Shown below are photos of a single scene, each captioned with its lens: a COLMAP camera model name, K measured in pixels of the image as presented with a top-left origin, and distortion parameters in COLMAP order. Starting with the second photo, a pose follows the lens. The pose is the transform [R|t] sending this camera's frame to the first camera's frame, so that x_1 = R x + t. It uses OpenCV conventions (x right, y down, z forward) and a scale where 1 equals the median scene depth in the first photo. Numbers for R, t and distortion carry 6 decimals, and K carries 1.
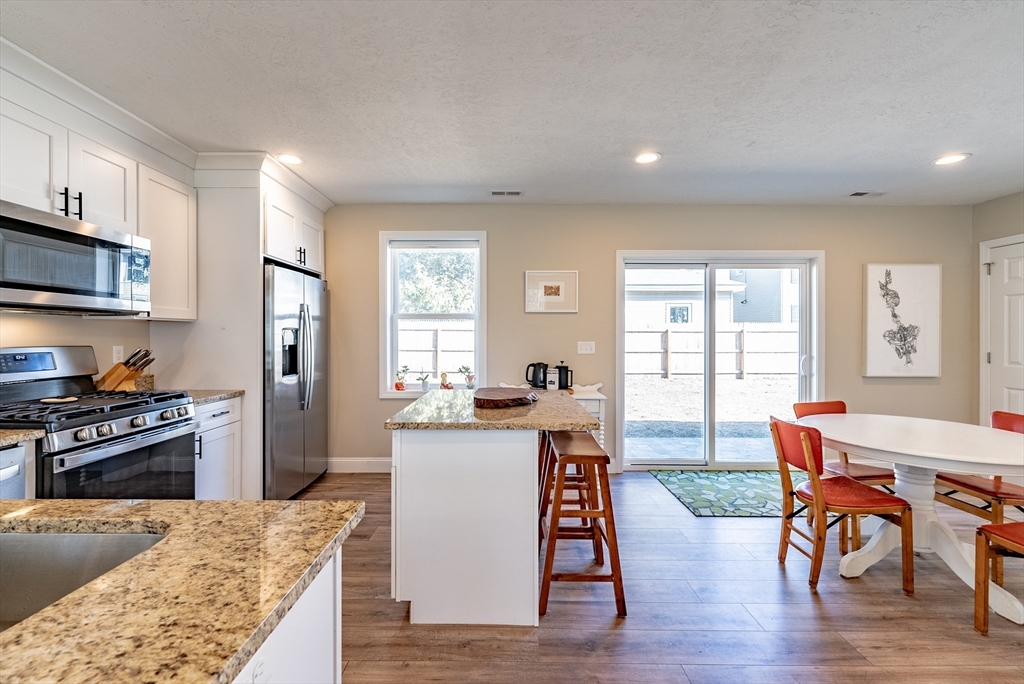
lens RADIAL K [[420.4, 0, 506.3], [0, 420.4, 337.4], [0, 0, 1]] dist [-0.001134, -0.000184]
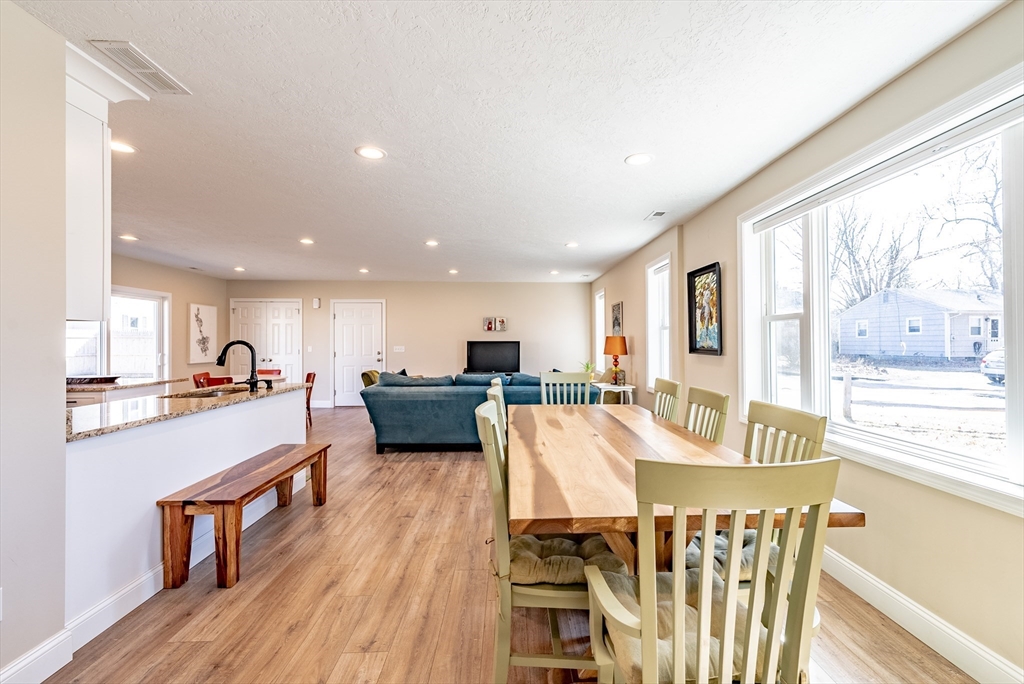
lens RADIAL K [[425.2, 0, 524.3], [0, 425.2, 341.5], [0, 0, 1]] dist [0.001801, -0.000887]
pose [[-0.048236, 0.000339, 0.998836, -1.303734], [0.002668, 0.999996, -0.000210, -0.001146], [-0.998832, 0.002655, -0.048237, -0.461384]]
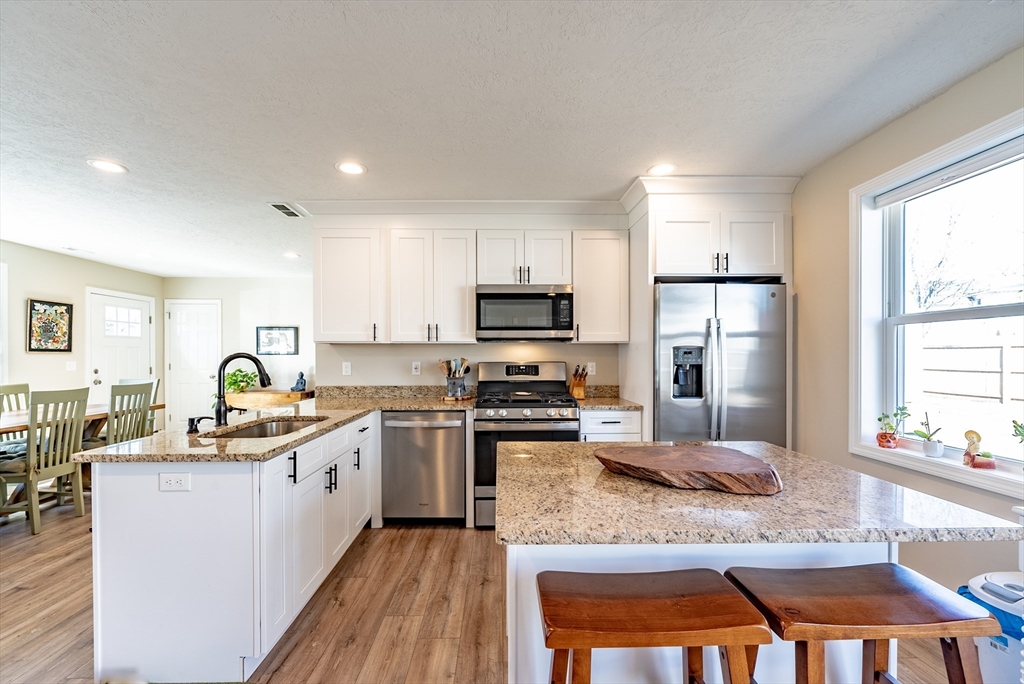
lens RADIAL K [[427.3, 0, 506.8], [0, 427.3, 358.0], [0, 0, 1]] dist [-0.000019, -0.000497]
pose [[0.025398, 0.005733, -0.999661, 0.403015], [-0.000233, 0.999984, 0.005729, -0.001618], [0.999677, 0.000087, 0.025399, 0.557628]]
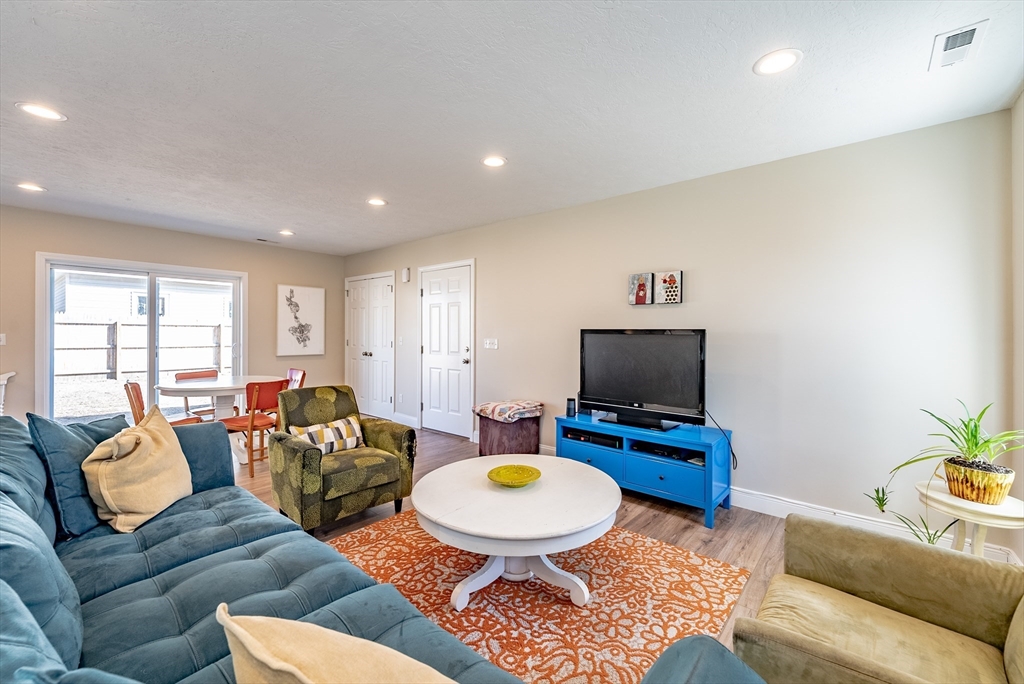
lens RADIAL K [[420.2, 0, 513.2], [0, 420.2, 339.3], [0, 0, 1]] dist [0.000574, 0.000210]
pose [[0.638689, -0.009991, 0.769400, 0.249072], [-0.002844, 0.999878, 0.015345, 0.004919], [-0.769459, -0.011989, 0.638583, -0.816396]]
